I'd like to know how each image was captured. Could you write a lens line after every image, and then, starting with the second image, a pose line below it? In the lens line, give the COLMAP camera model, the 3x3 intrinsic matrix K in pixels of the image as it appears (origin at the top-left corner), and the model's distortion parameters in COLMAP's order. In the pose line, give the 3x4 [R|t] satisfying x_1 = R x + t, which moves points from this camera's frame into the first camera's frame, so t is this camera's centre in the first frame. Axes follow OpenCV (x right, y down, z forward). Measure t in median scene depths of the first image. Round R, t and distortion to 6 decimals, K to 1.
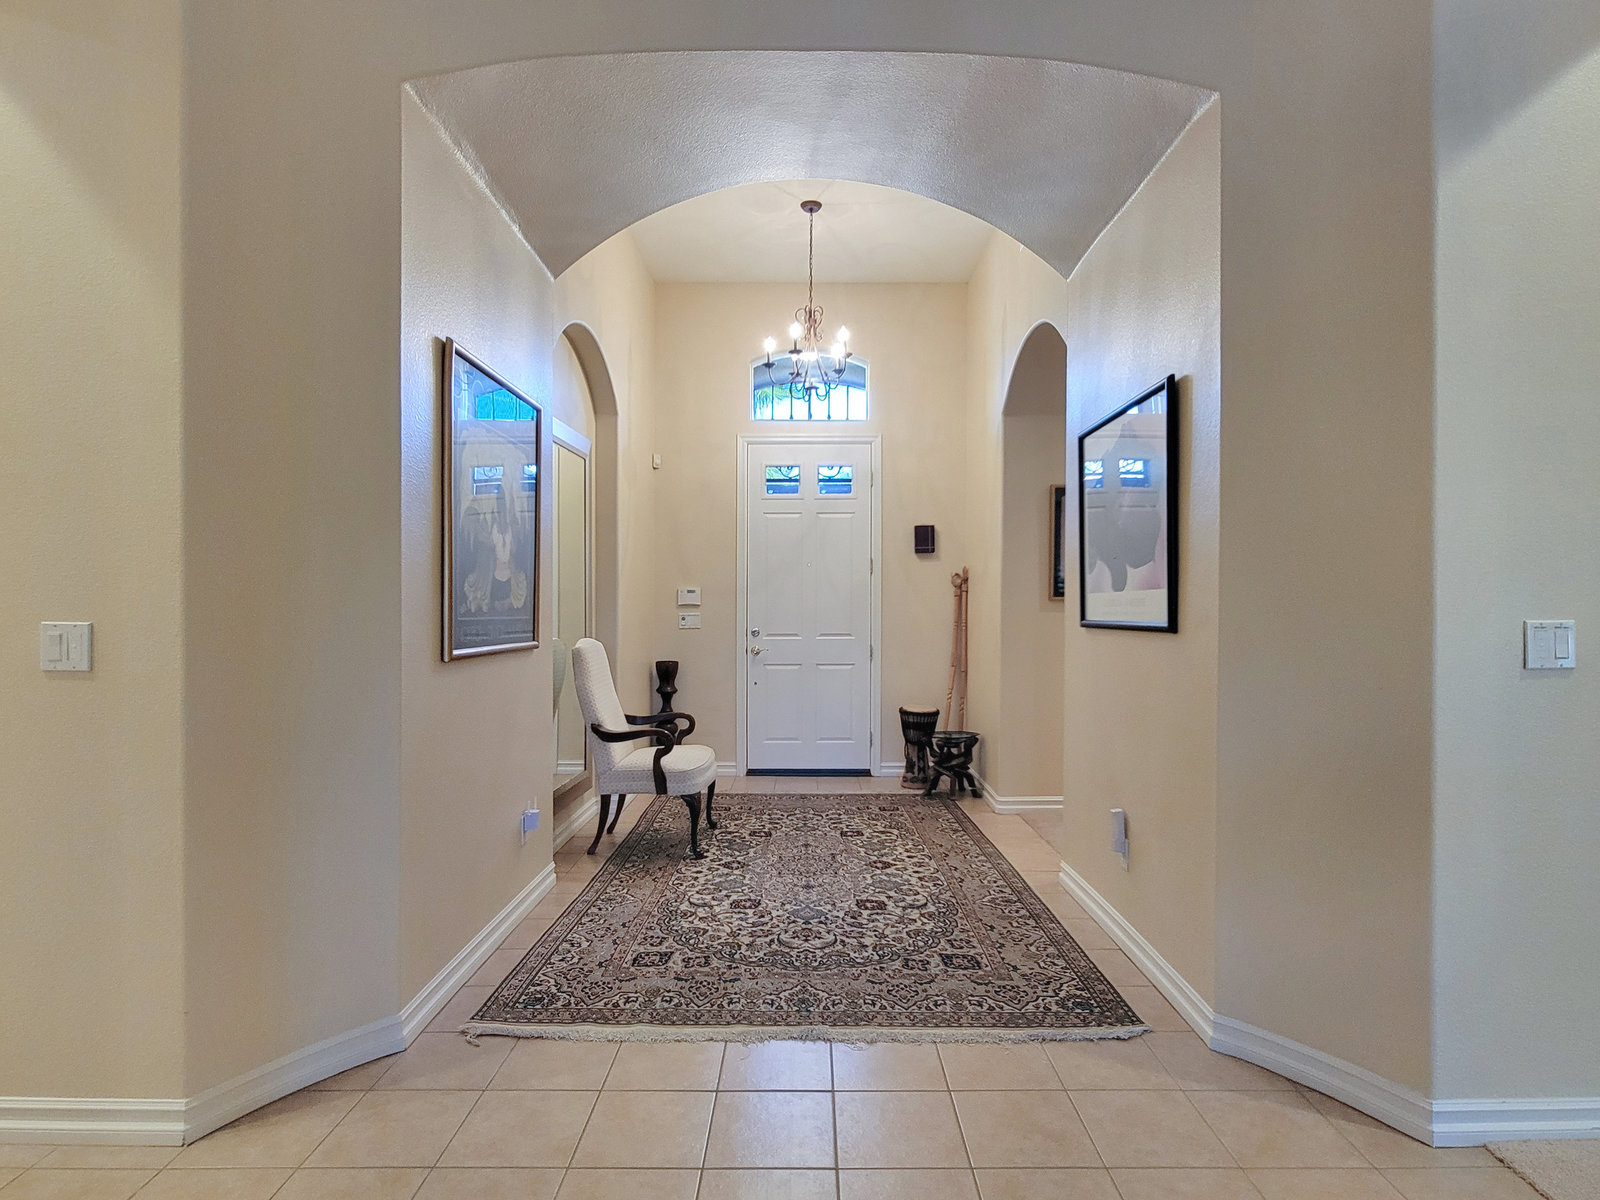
lens RADIAL K [[817.4, 0, 795.9], [0, 817.4, 613.1], [0, 0, 1]] dist [-0.002719, -0.000001]
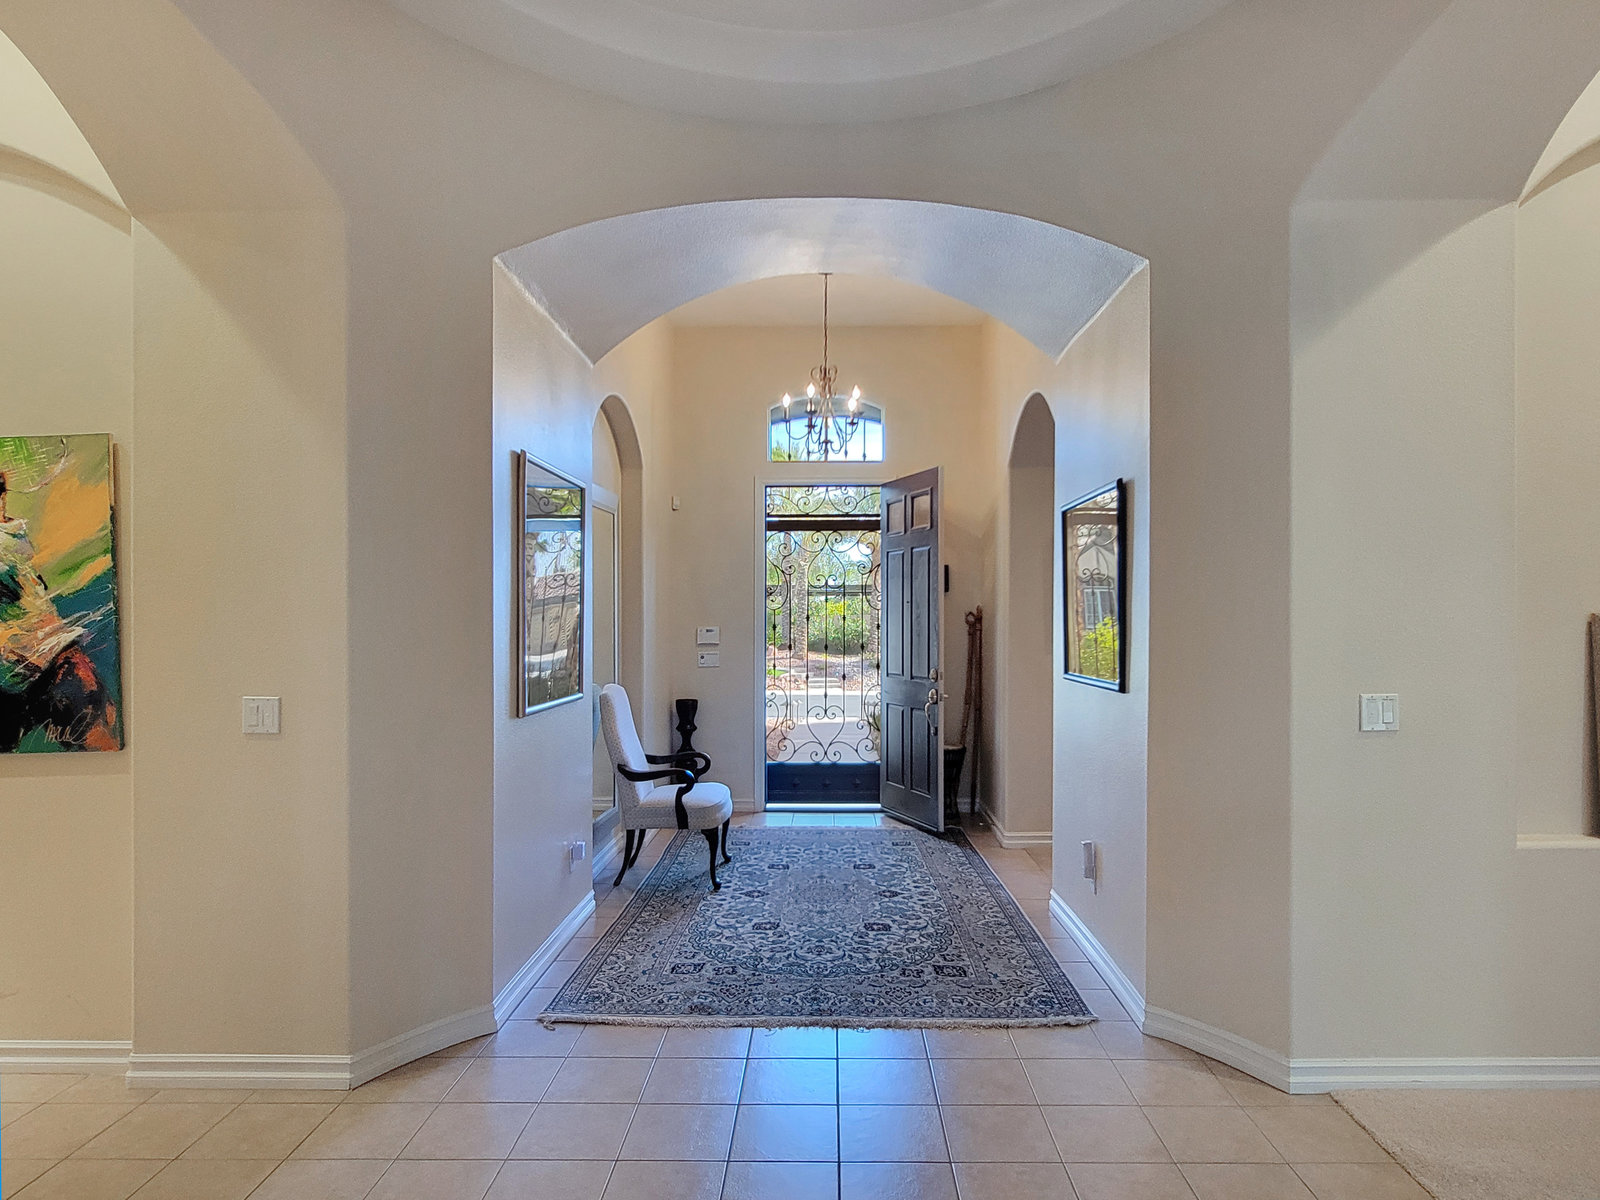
lens RADIAL K [[894.8, 0, 807.5], [0, 894.8, 618.2], [0, 0, 1]] dist [-0.001590, -0.000371]
pose [[0.999959, -0.001816, -0.008924, 0.008760], [0.001666, 0.999859, -0.016733, -0.056073], [0.008953, 0.016718, 0.999820, -0.280220]]
